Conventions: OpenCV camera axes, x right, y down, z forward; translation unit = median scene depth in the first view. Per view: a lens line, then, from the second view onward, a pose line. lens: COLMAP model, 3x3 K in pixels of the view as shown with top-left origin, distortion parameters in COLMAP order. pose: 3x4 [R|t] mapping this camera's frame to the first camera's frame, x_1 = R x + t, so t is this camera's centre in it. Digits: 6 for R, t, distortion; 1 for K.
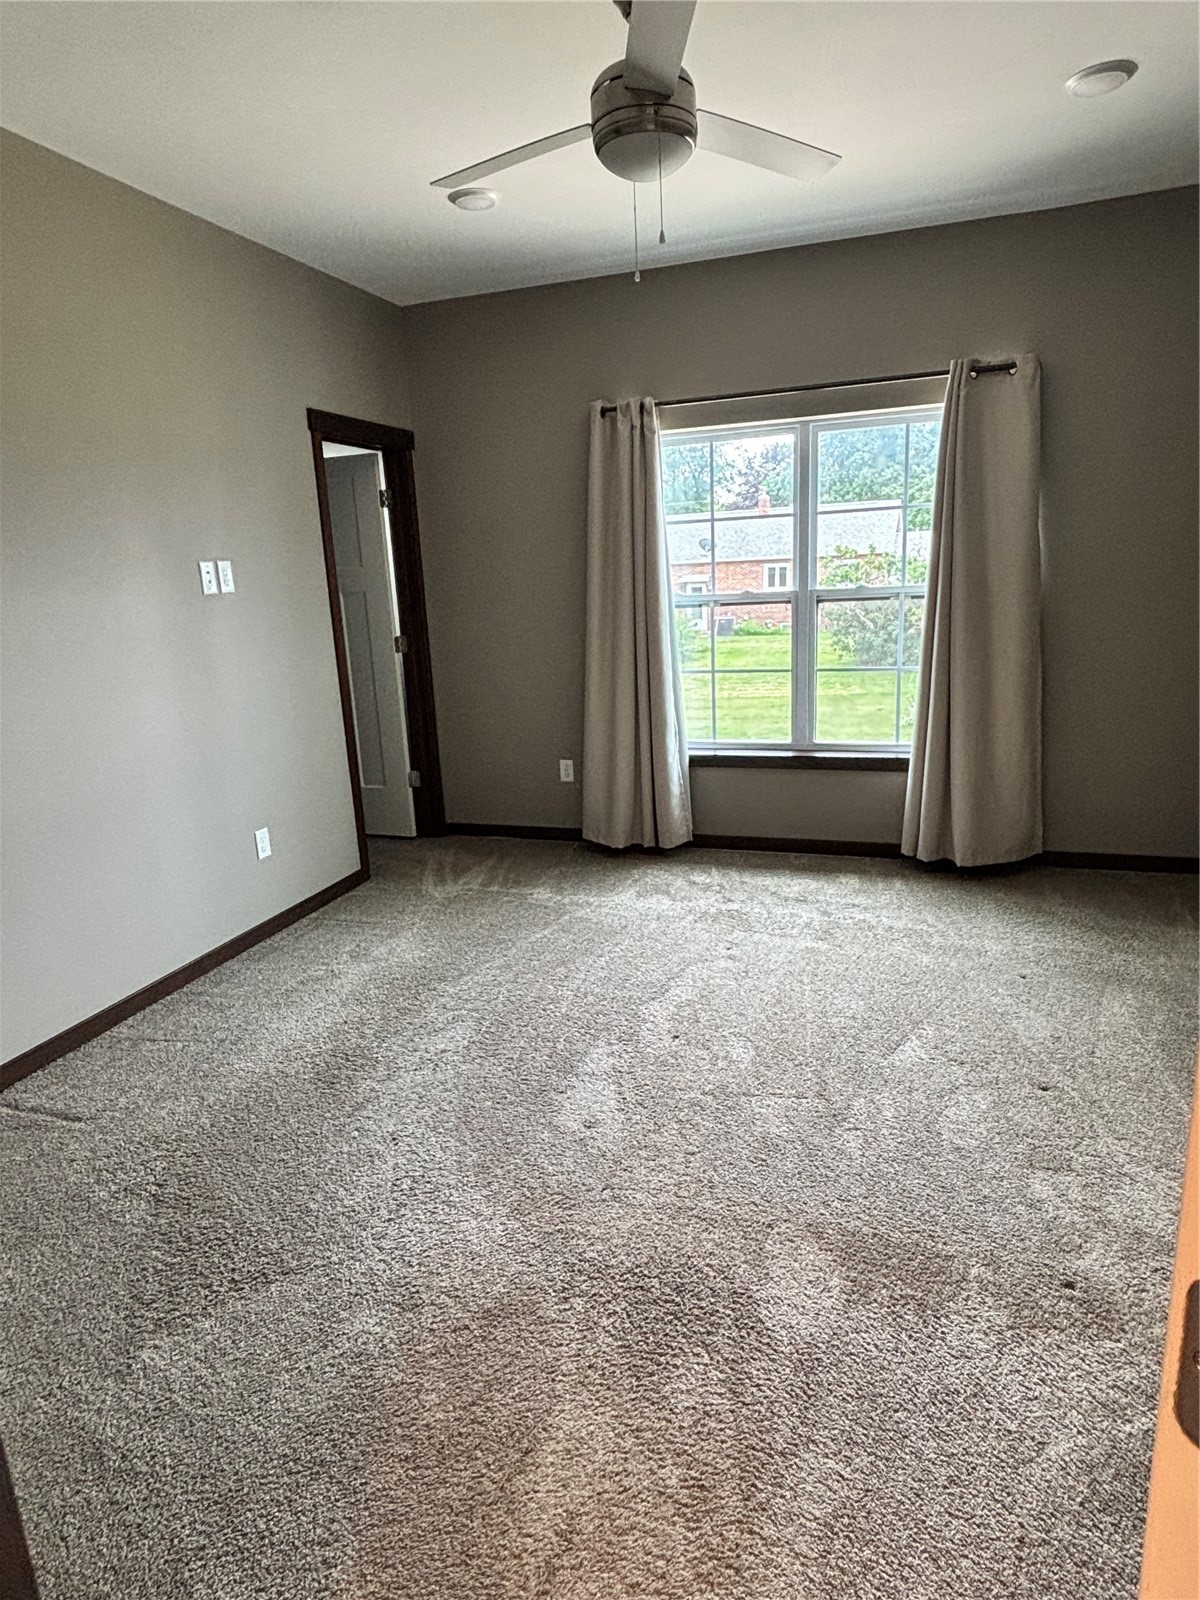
lens RADIAL K [[918.8, 0, 593.7], [0, 918.8, 792.6], [0, 0, 1]] dist [0.016735, -0.028583]
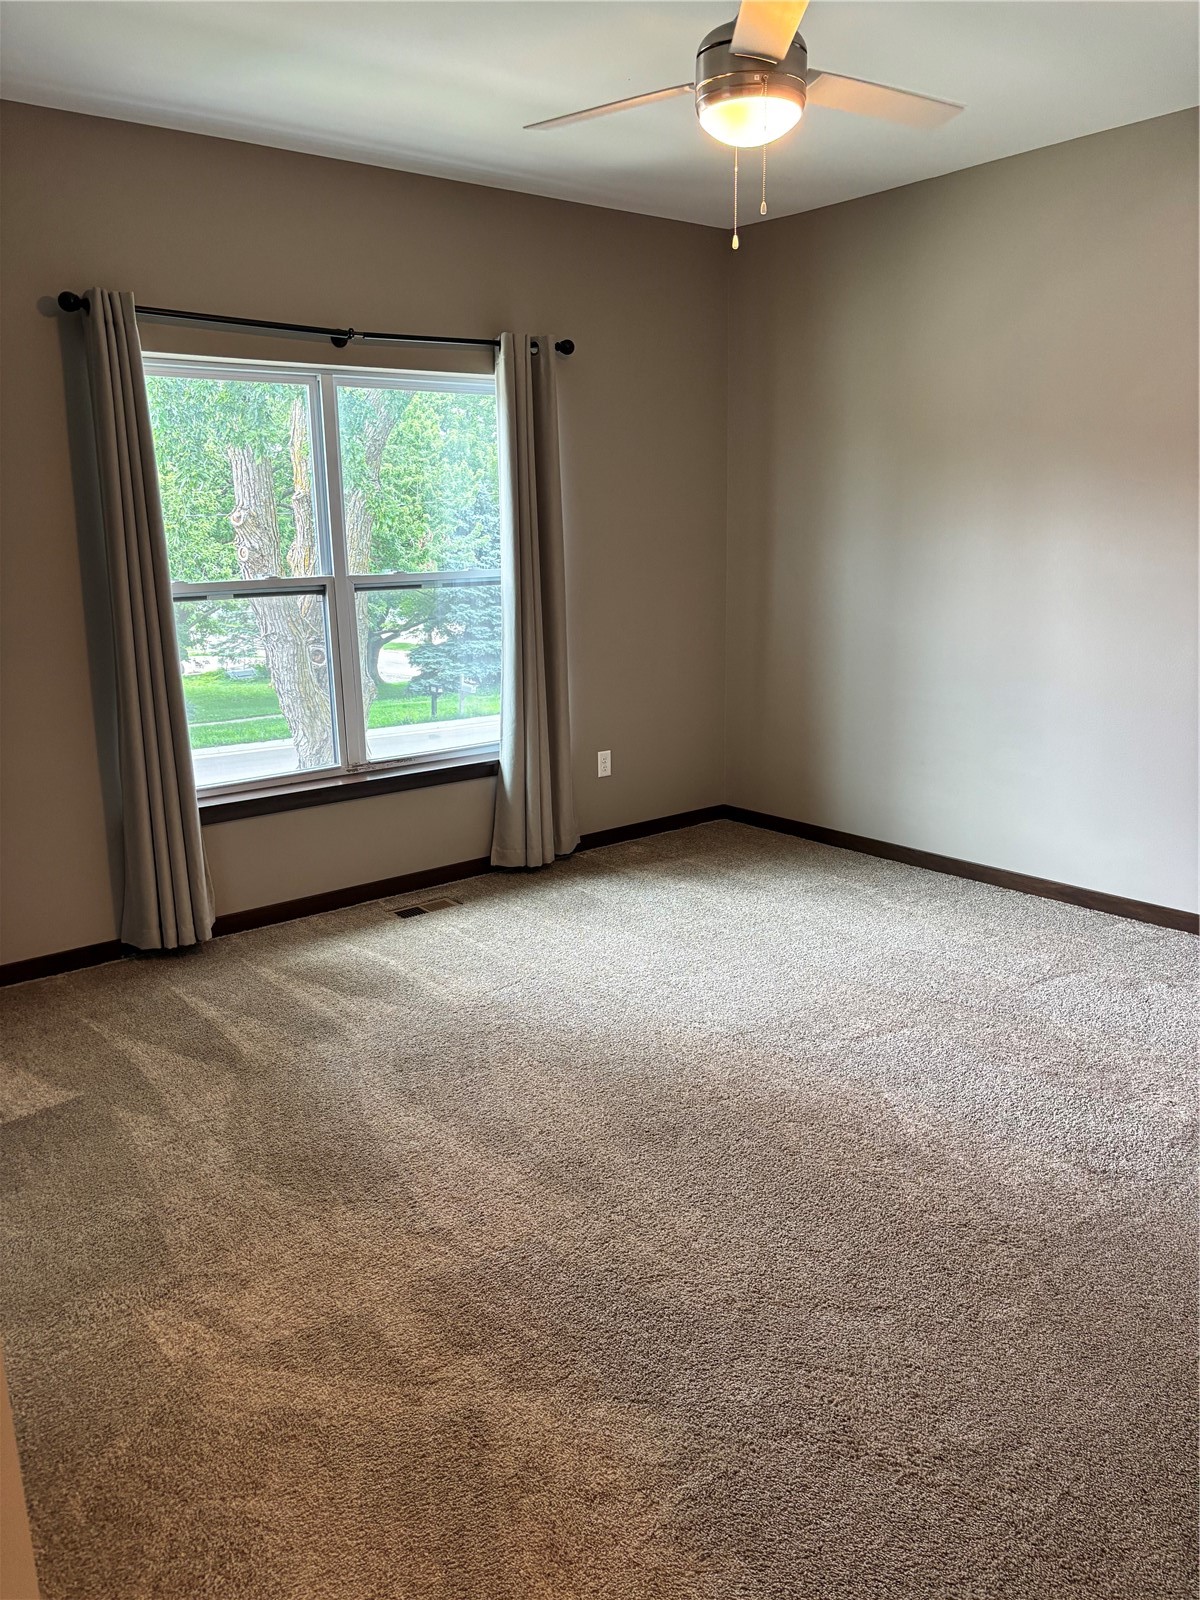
lens RADIAL K [[1259.3, 0, 600.0], [0, 1259.3, 800.0], [0, 0, 1]] dist [-0.003300, 0.001406]
pose [[0.516974, -0.143948, 0.843811, -0.622873], [0.206113, 0.977689, 0.040508, -0.024102], [-0.830816, 0.152979, 0.535110, 0.247260]]
